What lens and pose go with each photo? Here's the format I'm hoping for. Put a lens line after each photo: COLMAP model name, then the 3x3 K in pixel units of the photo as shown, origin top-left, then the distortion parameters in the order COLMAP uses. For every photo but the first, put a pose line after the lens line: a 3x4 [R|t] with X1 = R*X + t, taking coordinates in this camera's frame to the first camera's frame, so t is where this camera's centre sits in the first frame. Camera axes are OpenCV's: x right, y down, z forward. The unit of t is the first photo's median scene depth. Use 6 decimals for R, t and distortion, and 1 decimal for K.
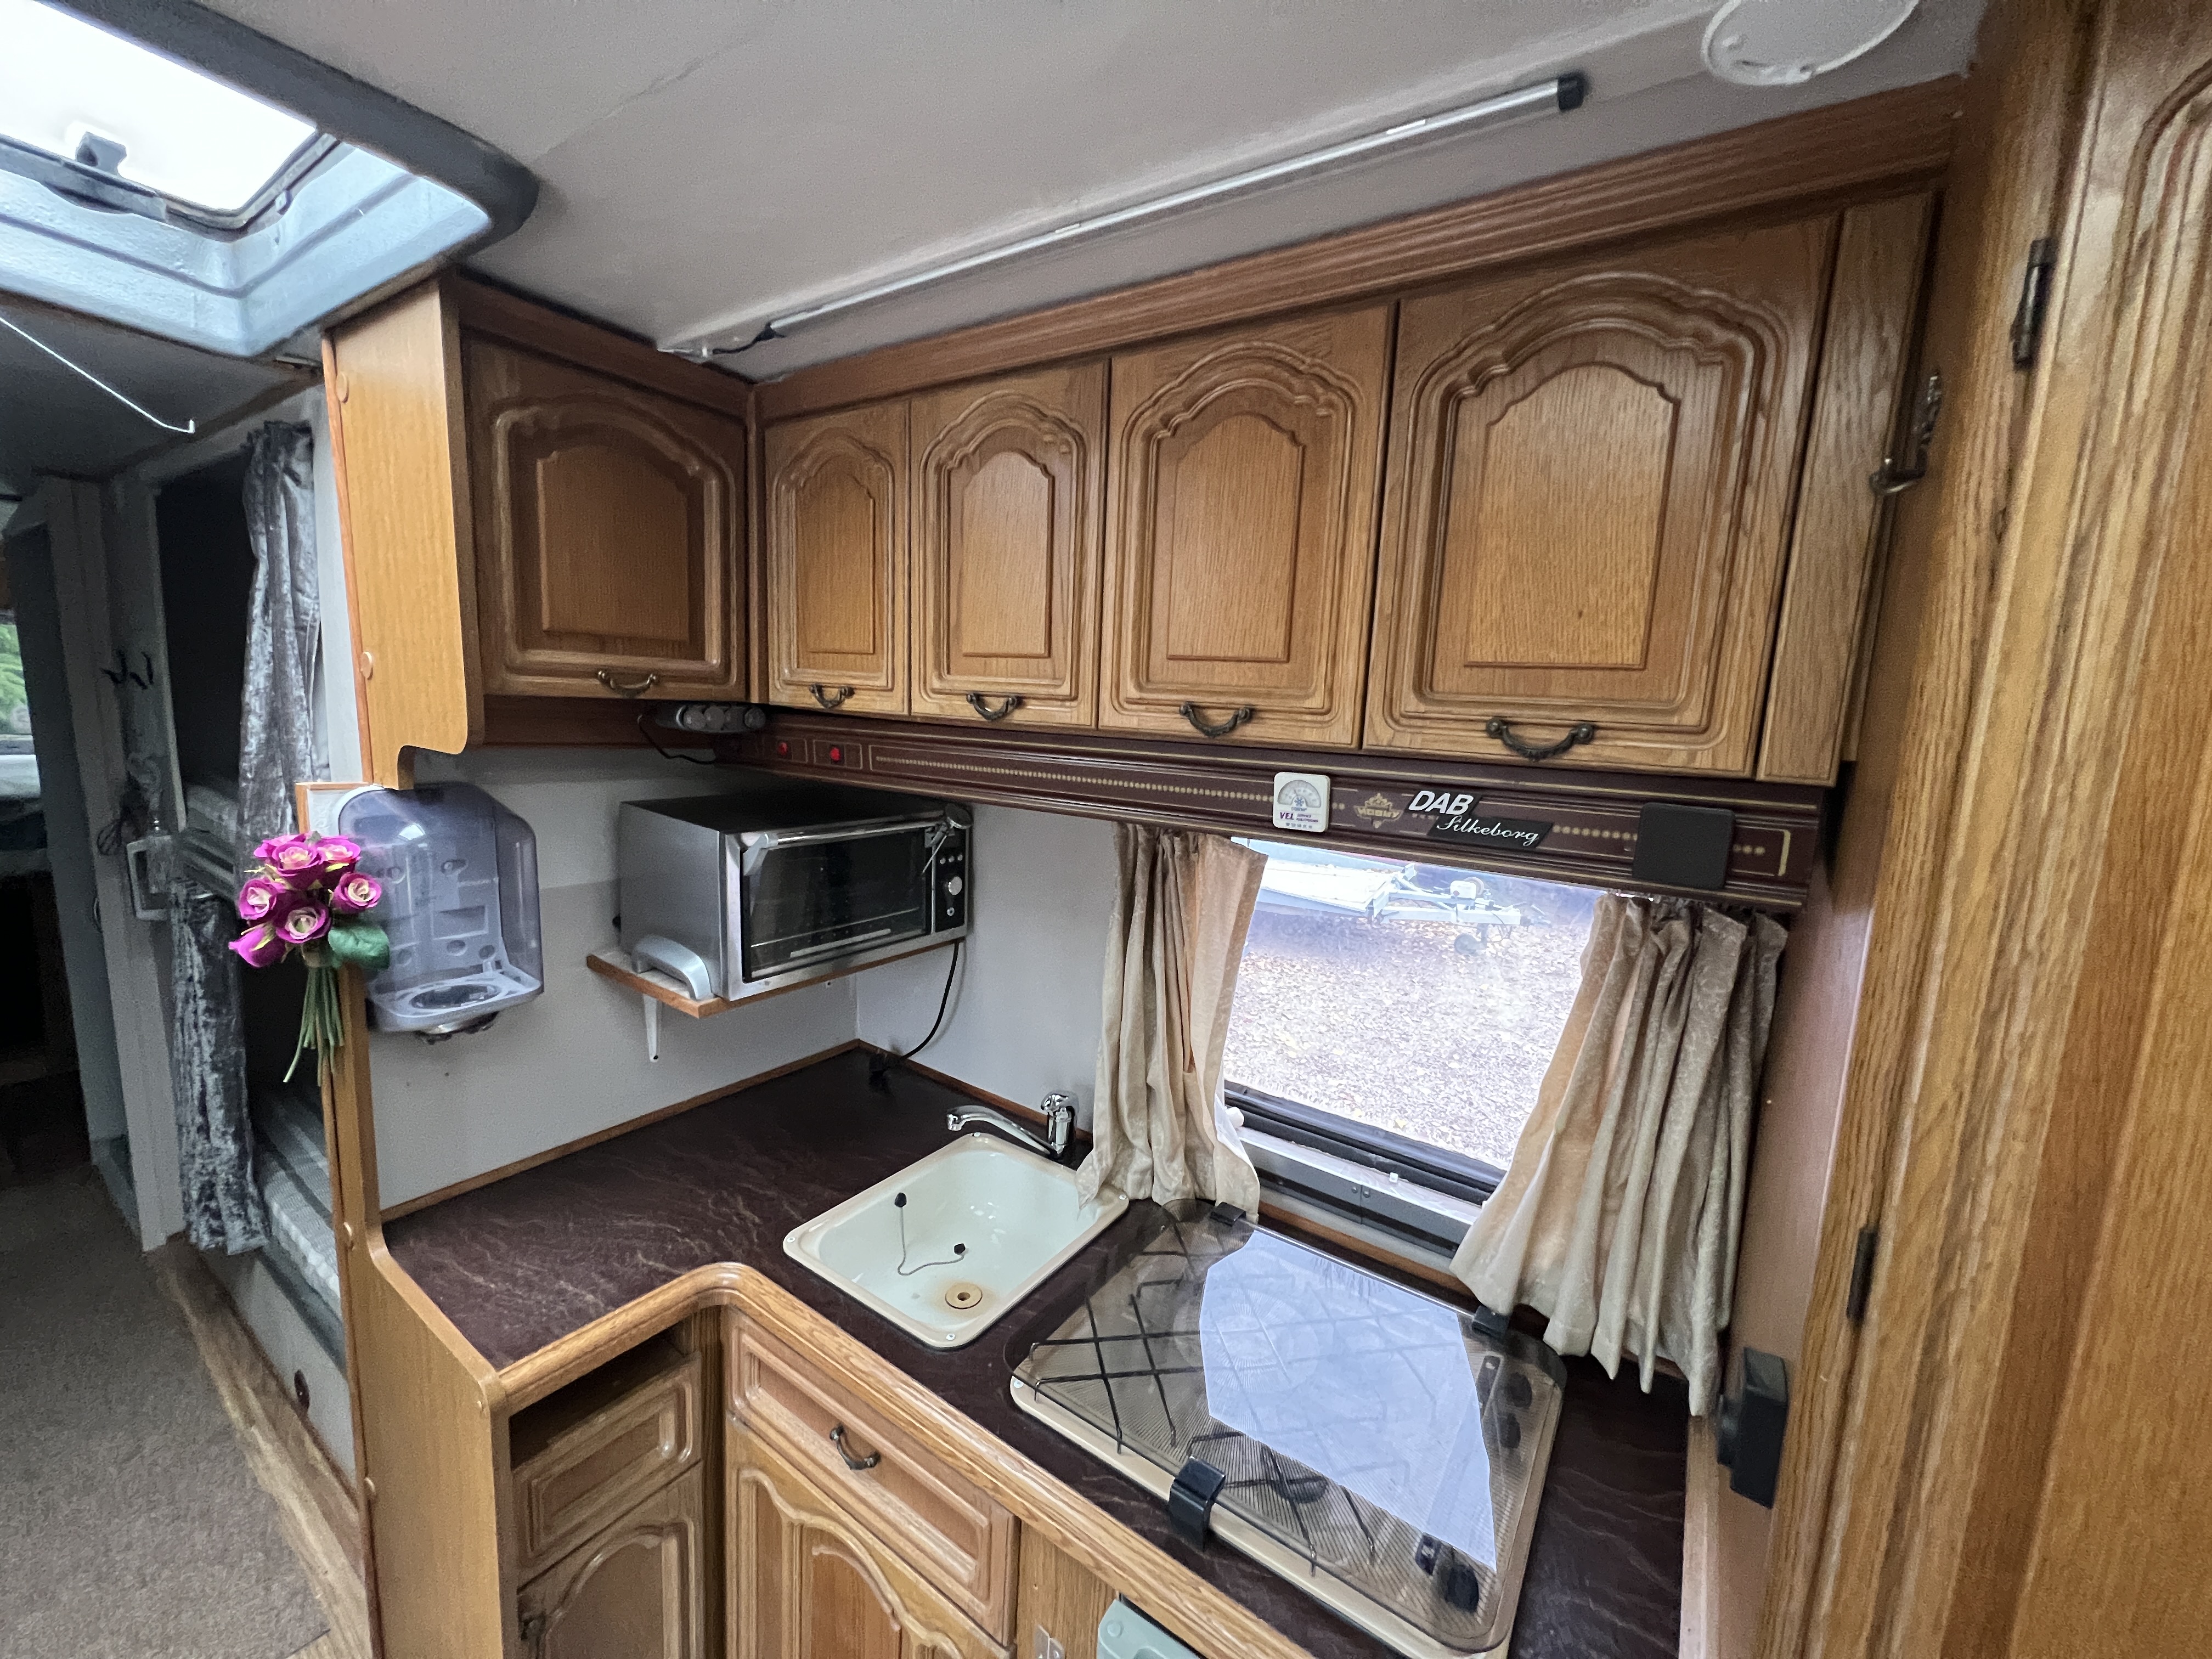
lens RADIAL K [[881.4, 0, 1102.6], [0, 881.4, 825.1], [0, 0, 1]] dist [-0.001847, 0.000234]
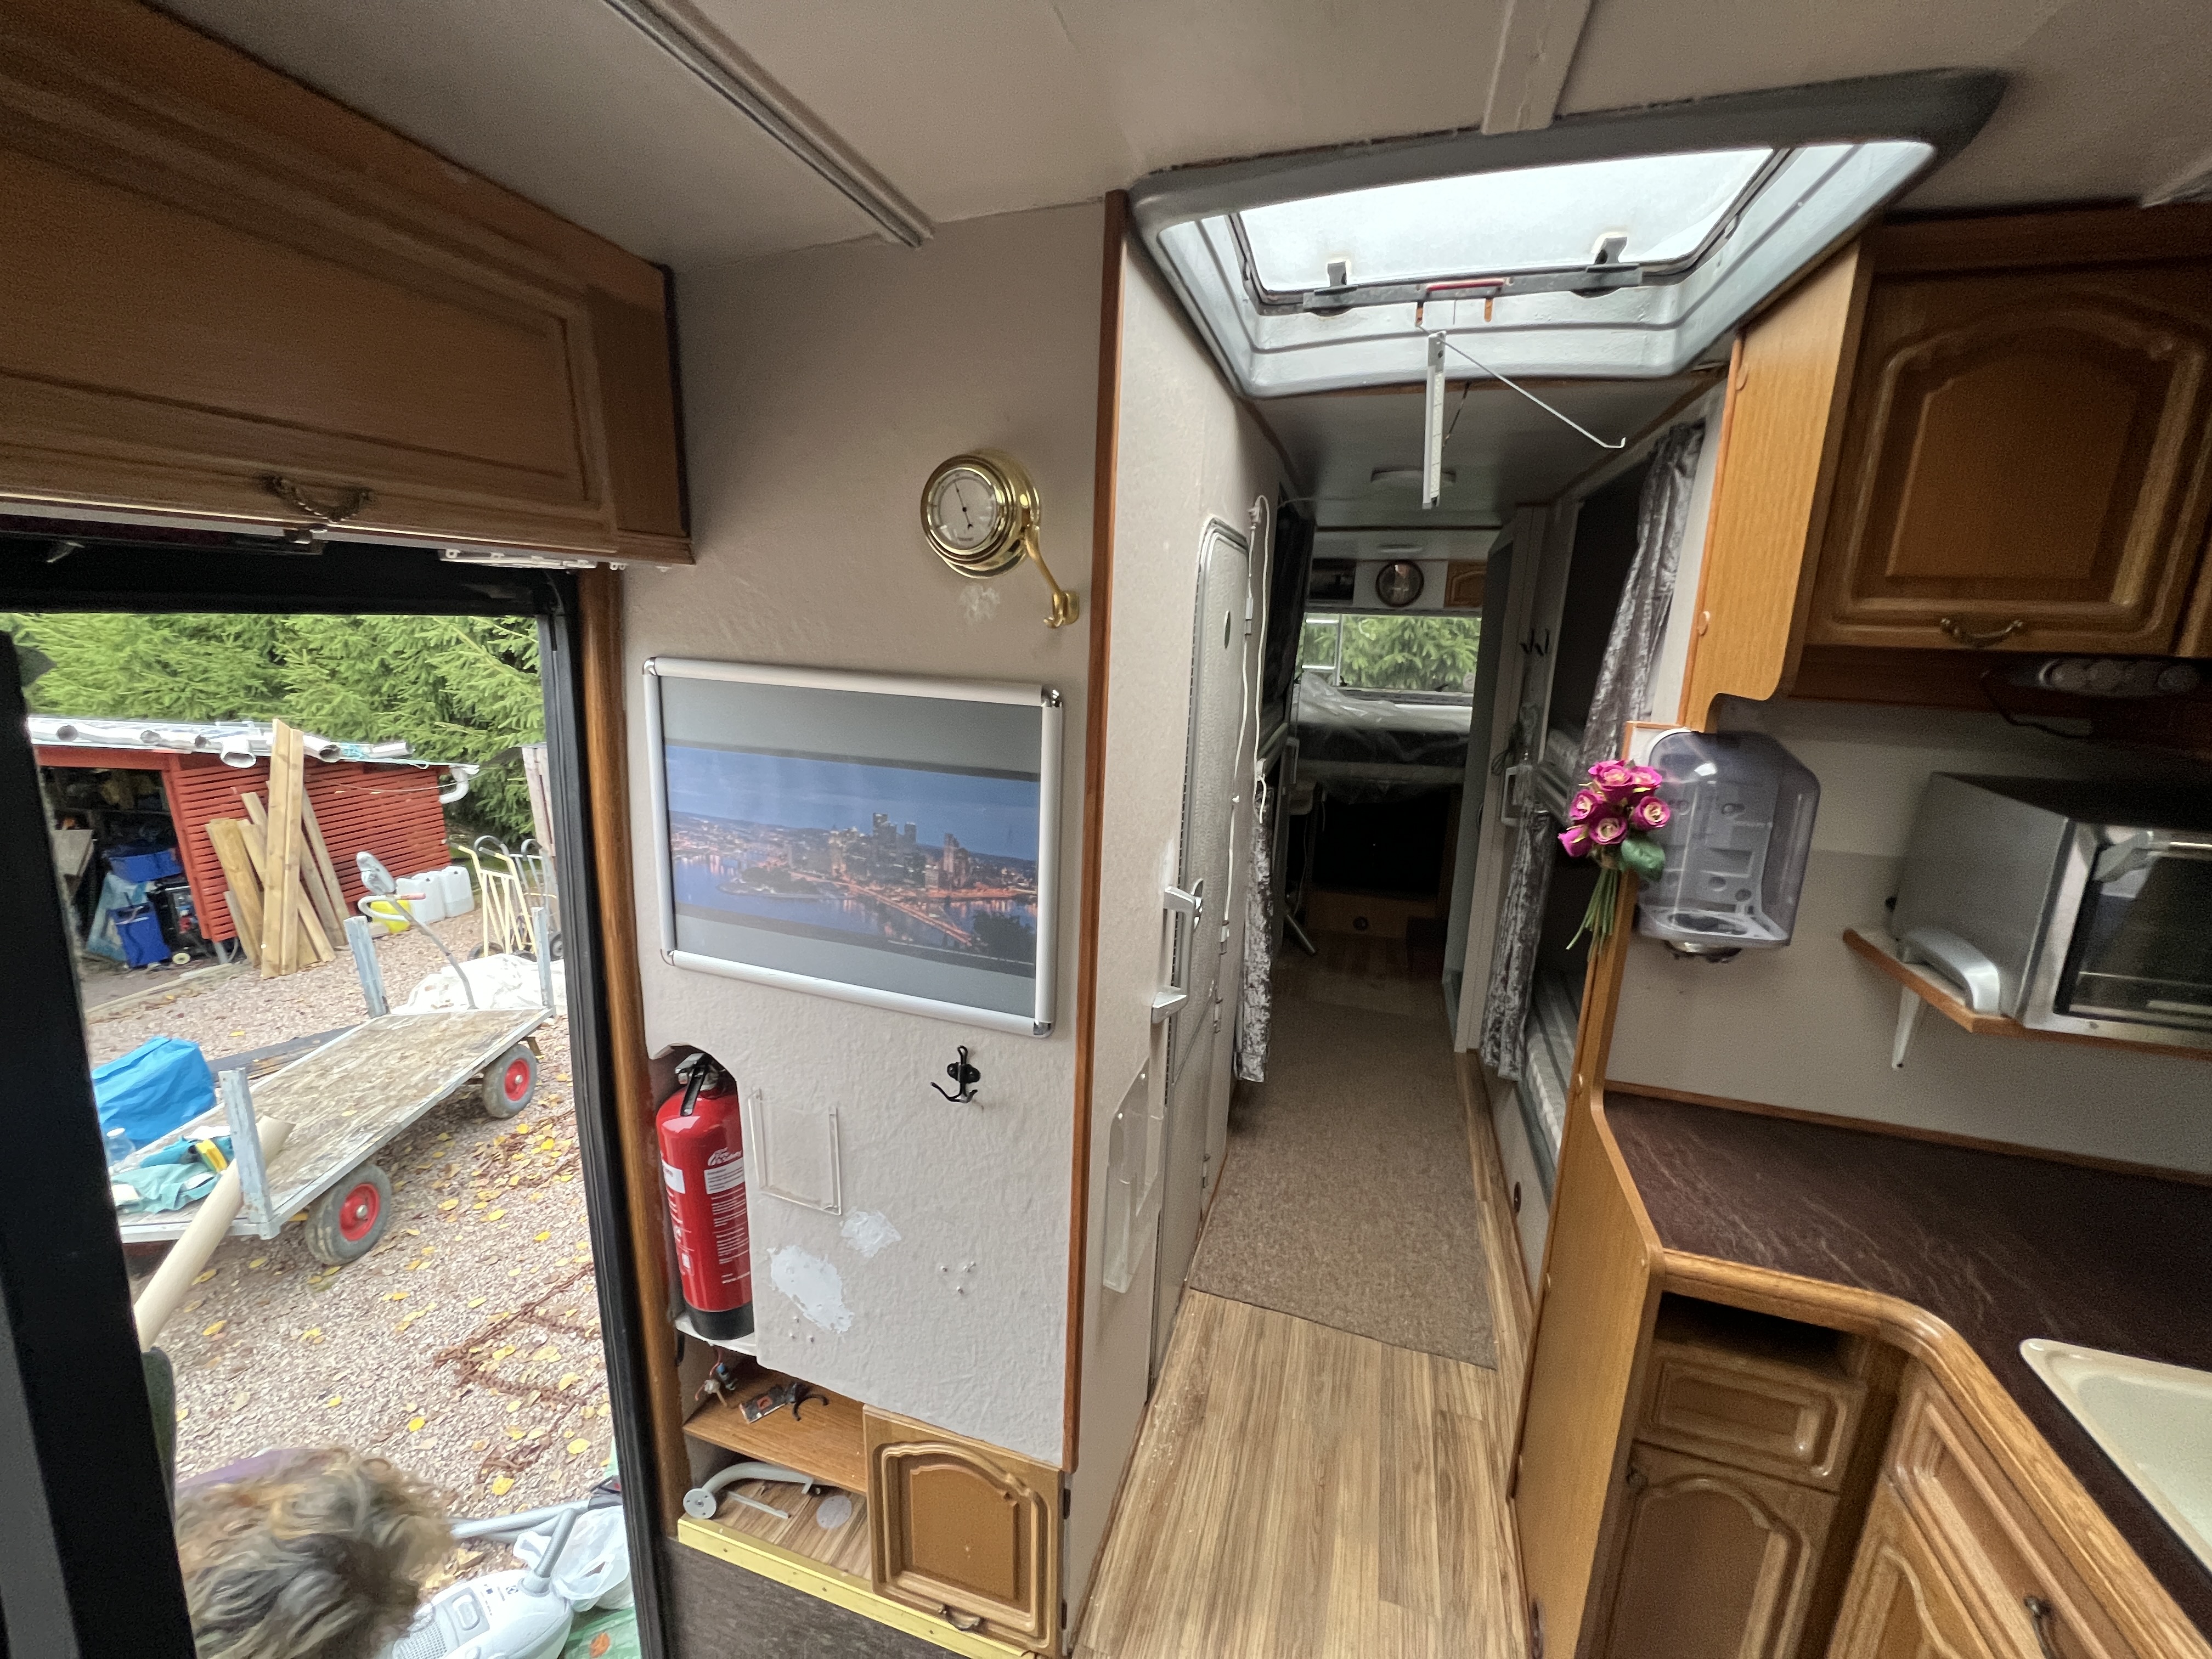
lens RADIAL K [[881.4, 0, 1103.0], [0, 881.4, 823.9], [0, 0, 1]] dist [-0.001847, 0.000234]
pose [[0.298256, 0.171126, -0.939020, 0.049799], [-0.151616, 0.979800, 0.130401, 0.039598], [0.942367, 0.103478, 0.318177, -0.070256]]
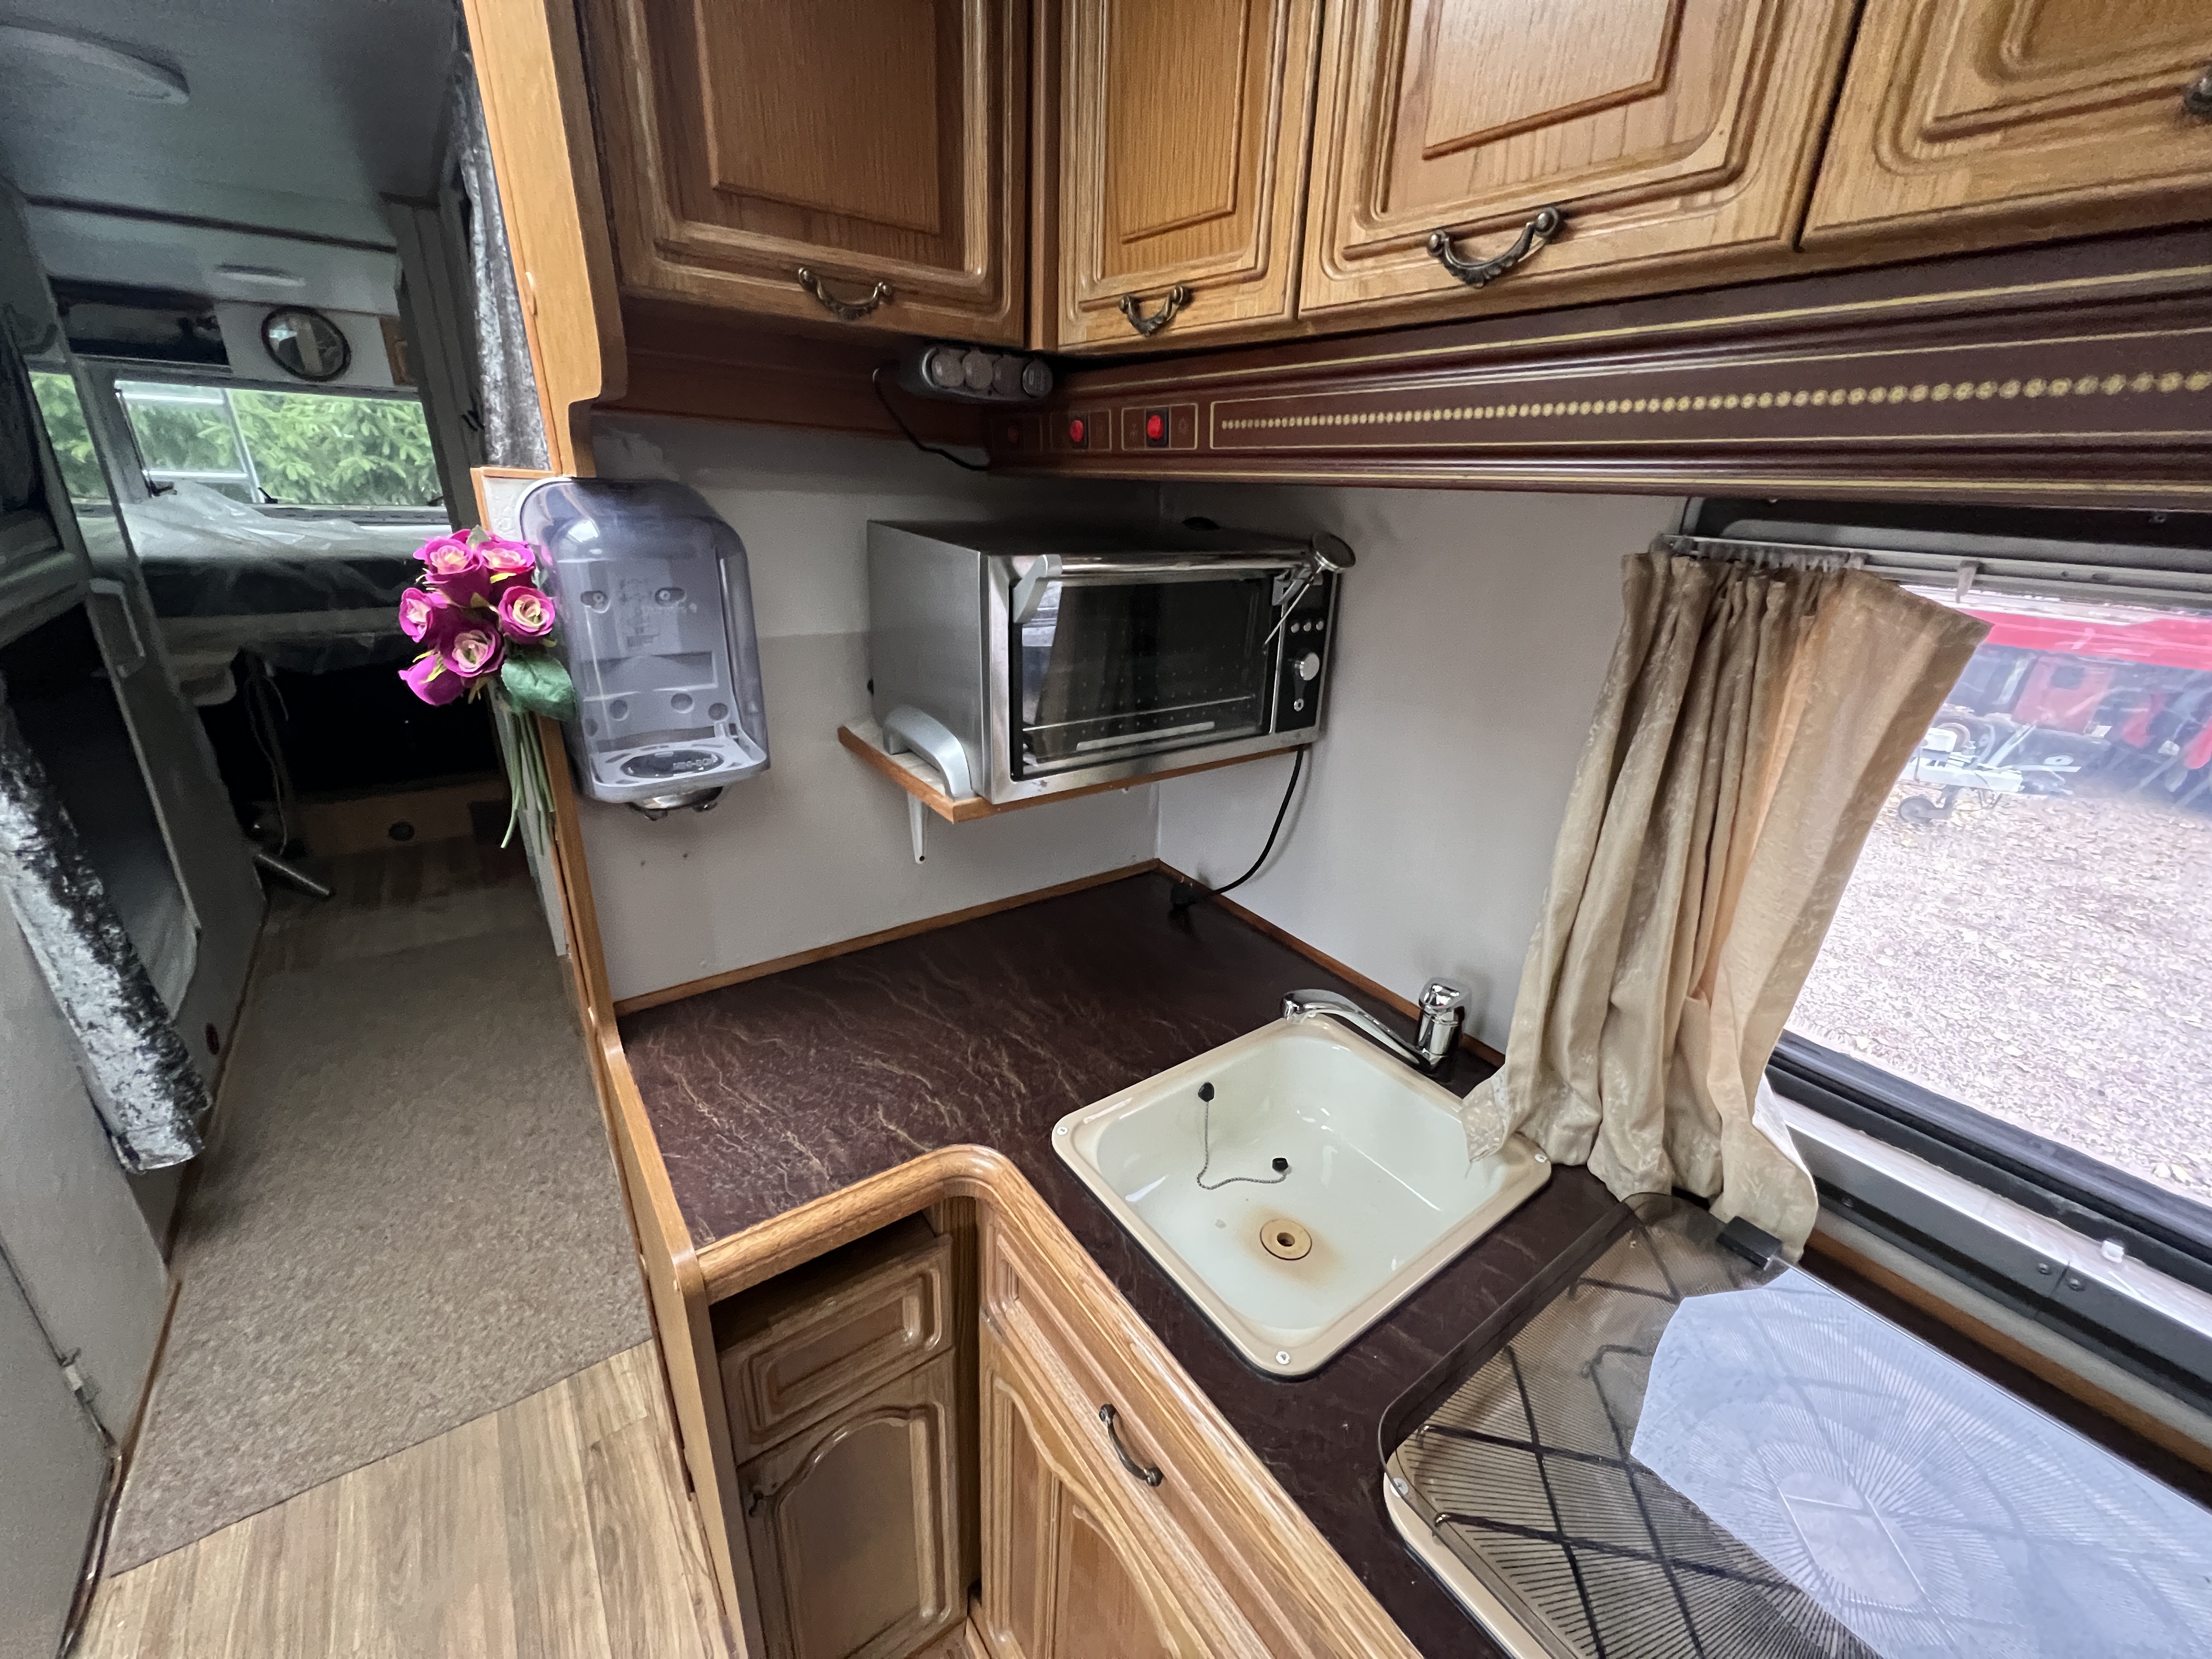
lens RADIAL K [[881.4, 0, 1104.7], [0, 881.4, 822.6], [0, 0, 1]] dist [-0.001847, 0.000234]
pose [[0.944436, 0.108336, -0.310330, -0.115210], [-0.040694, 0.975397, 0.216668, 0.056412], [0.326168, -0.192000, 0.925608, 0.366082]]
